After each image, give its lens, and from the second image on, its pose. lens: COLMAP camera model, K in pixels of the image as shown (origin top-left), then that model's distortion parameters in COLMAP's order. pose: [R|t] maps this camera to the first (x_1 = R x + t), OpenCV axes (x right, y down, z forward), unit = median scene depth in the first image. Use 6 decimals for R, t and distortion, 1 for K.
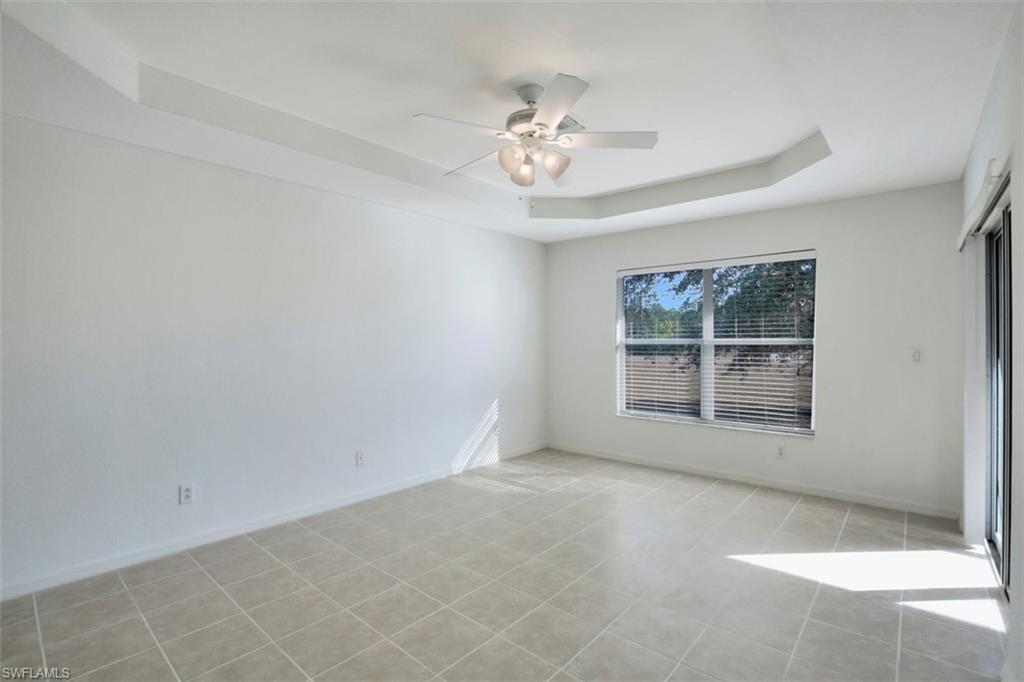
lens RADIAL K [[468.2, 0, 512.8], [0, 468.2, 343.0], [0, 0, 1]] dist [-0.038584, 0.009578]
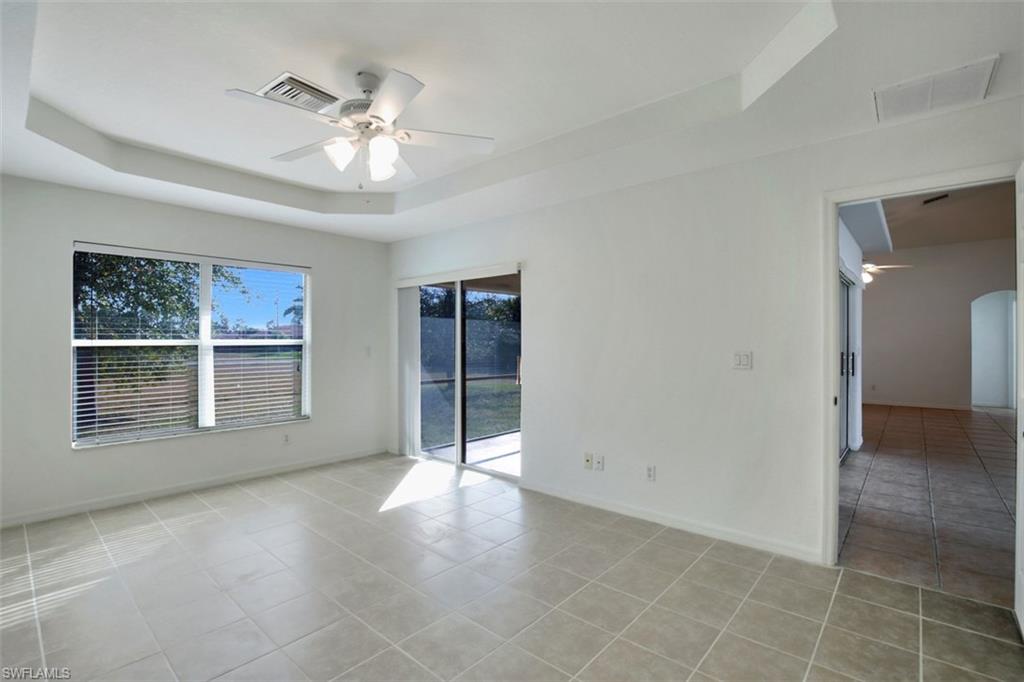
lens RADIAL K [[468.2, 0, 512.8], [0, 468.2, 343.0], [0, 0, 1]] dist [-0.038584, 0.009578]
pose [[0.007379, -0.000051, 0.999973, -0.527390], [0.005309, 0.999986, 0.000012, 0.001039], [-0.999959, 0.005309, 0.007379, 0.403396]]
